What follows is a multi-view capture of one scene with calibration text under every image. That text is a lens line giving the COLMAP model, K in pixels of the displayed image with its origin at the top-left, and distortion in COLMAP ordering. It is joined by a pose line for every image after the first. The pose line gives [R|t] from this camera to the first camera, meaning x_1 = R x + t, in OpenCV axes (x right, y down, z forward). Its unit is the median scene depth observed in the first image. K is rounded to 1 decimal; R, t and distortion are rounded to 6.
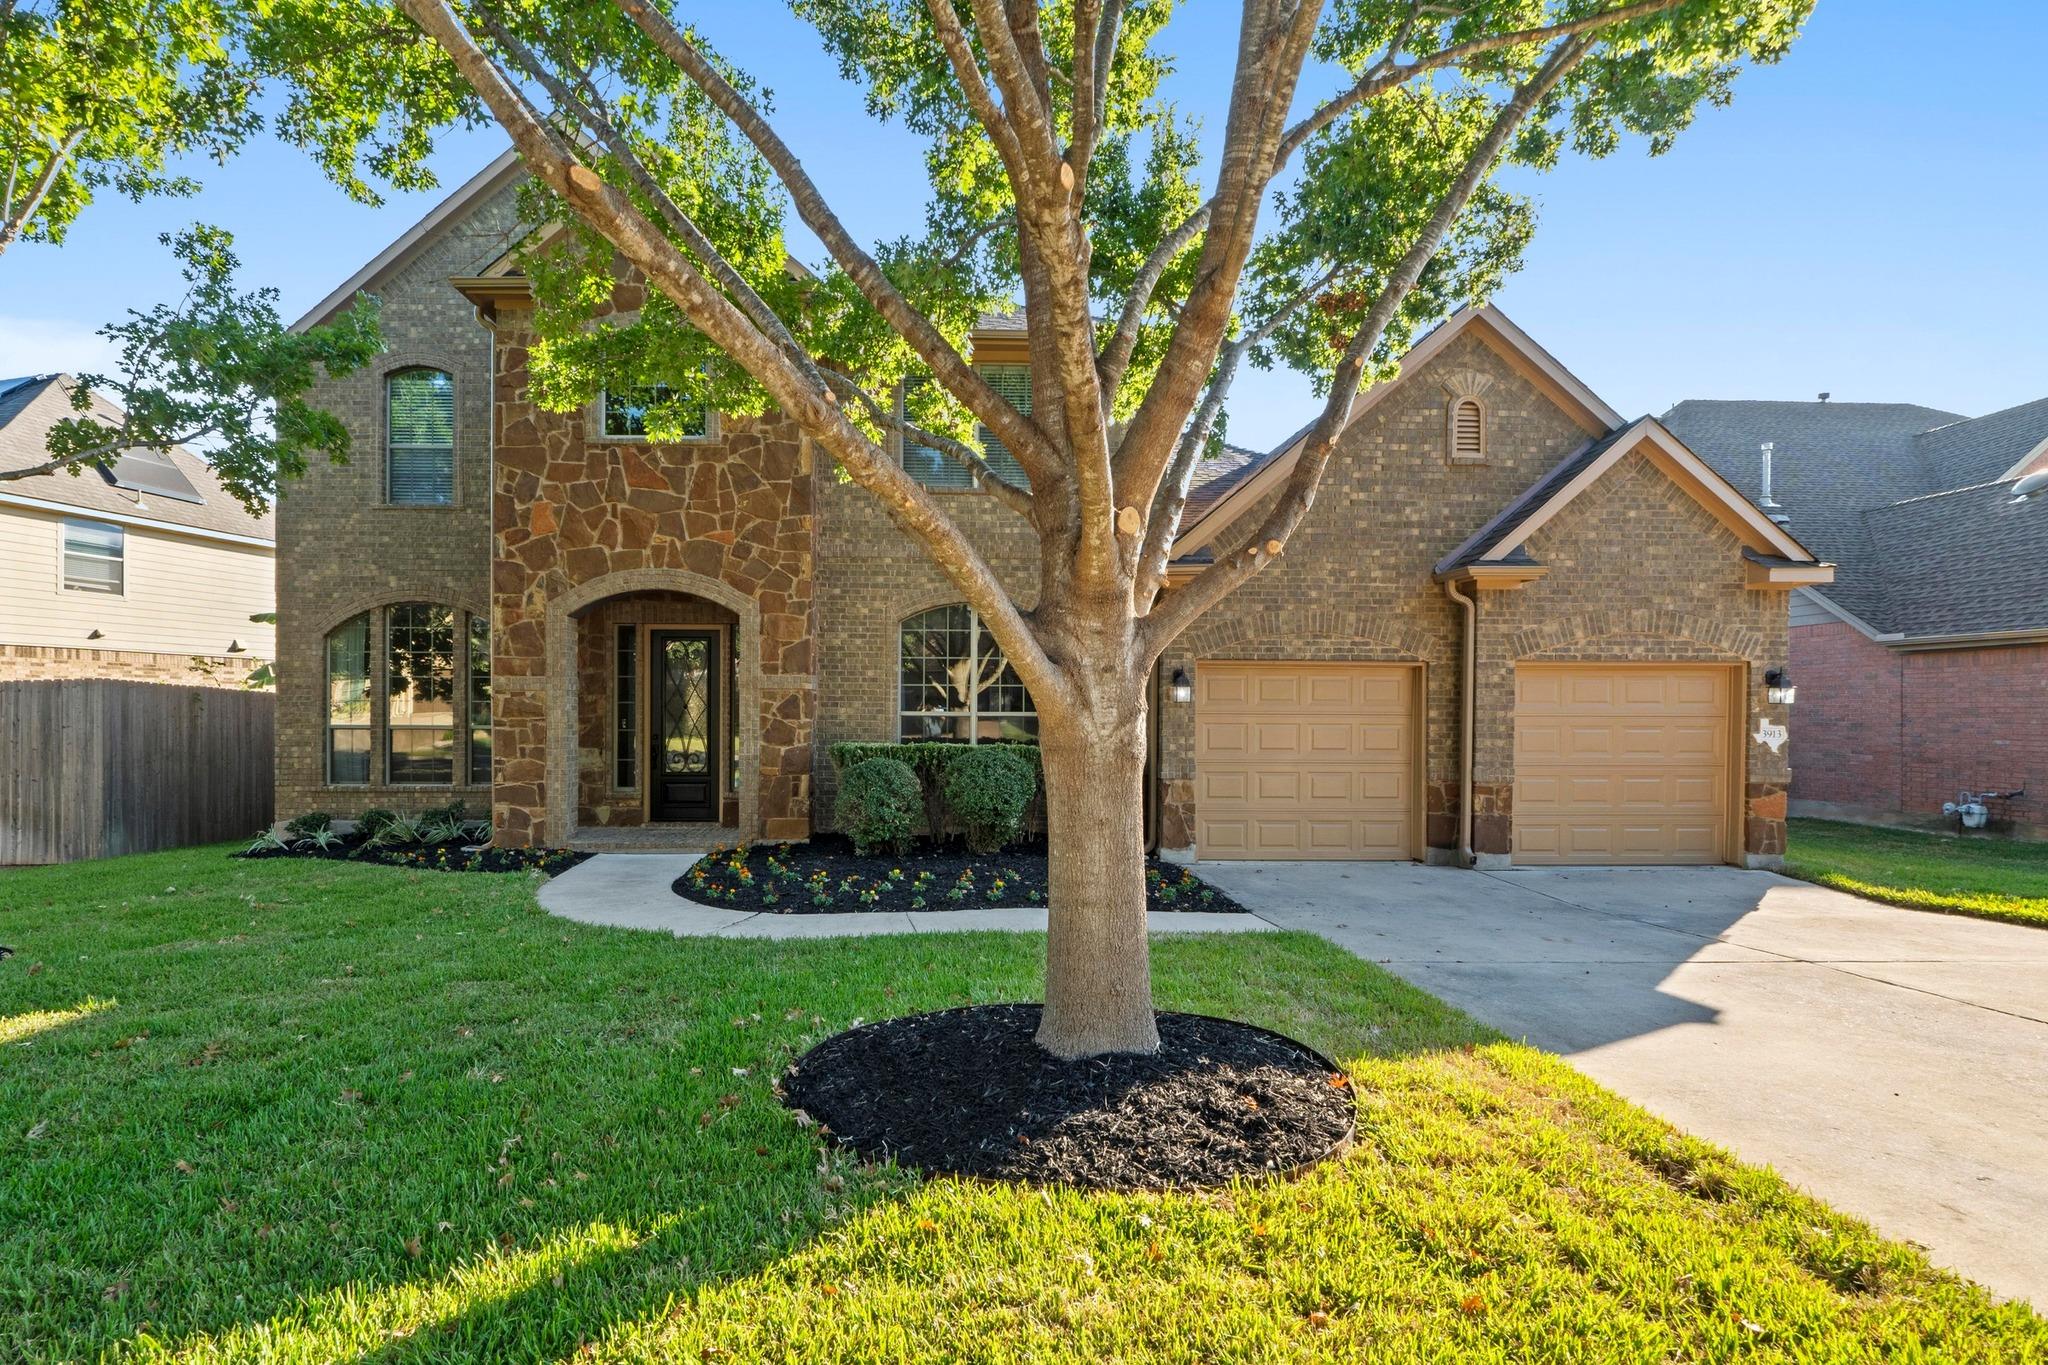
lens RADIAL K [[1012.4, 0, 1020.5], [0, 1012.4, 745.5], [0, 0, 1]] dist [-0.003813, -0.000315]
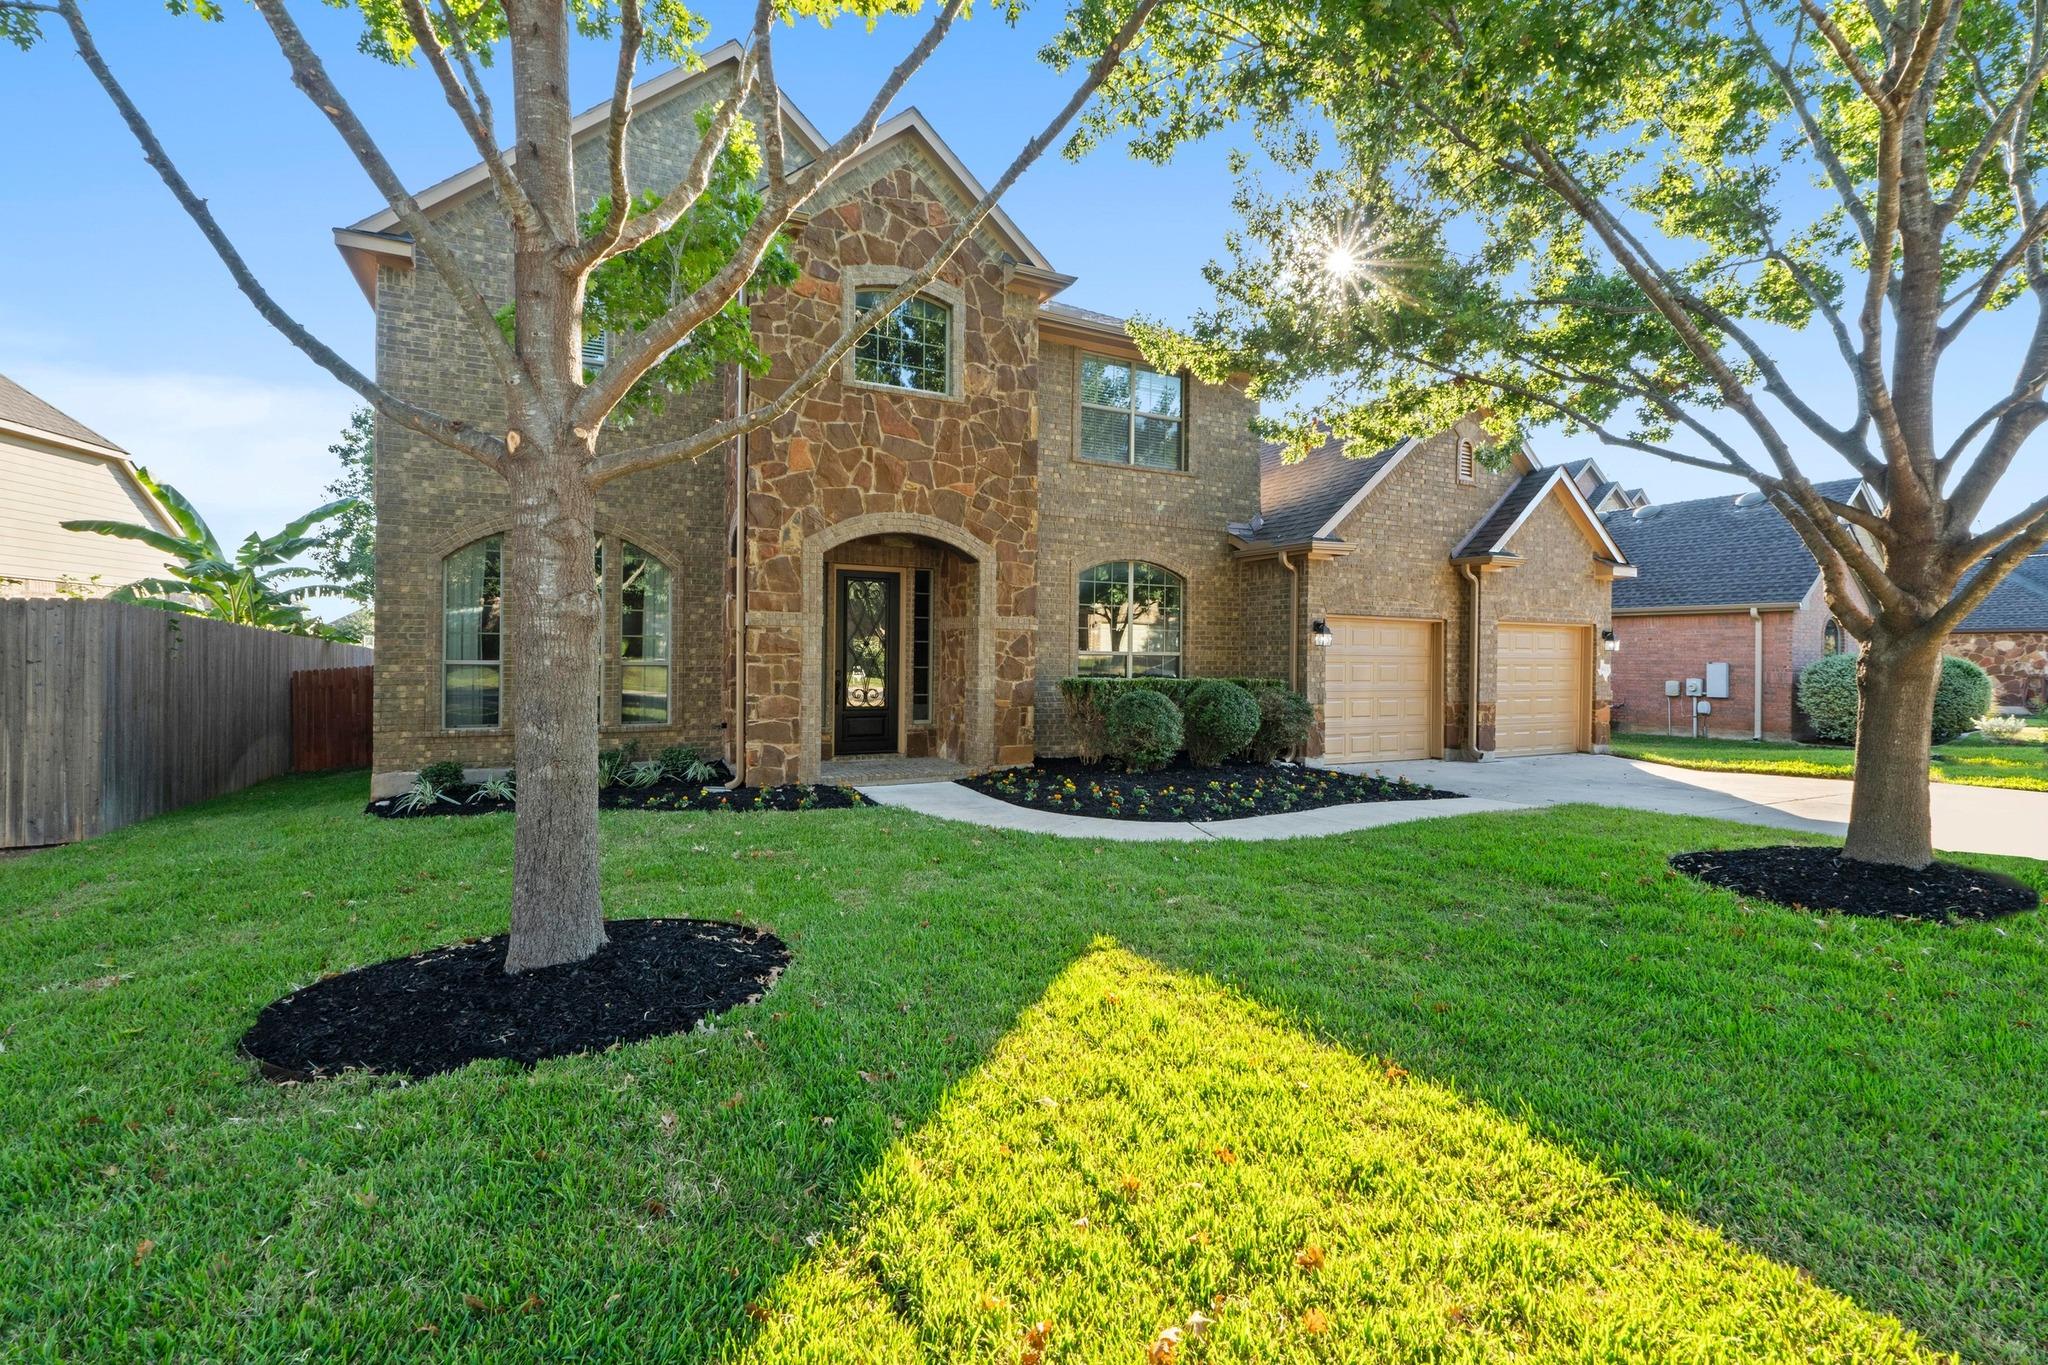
lens RADIAL K [[879.2, 0, 1023.5], [0, 879.2, 678.4], [0, 0, 1]] dist [-0.006428, 0.001169]
pose [[0.905804, -0.004502, 0.423673, -0.639559], [0.006569, 0.999973, -0.003418, 0.001186], [-0.423646, 0.005880, 0.905809, 0.120045]]
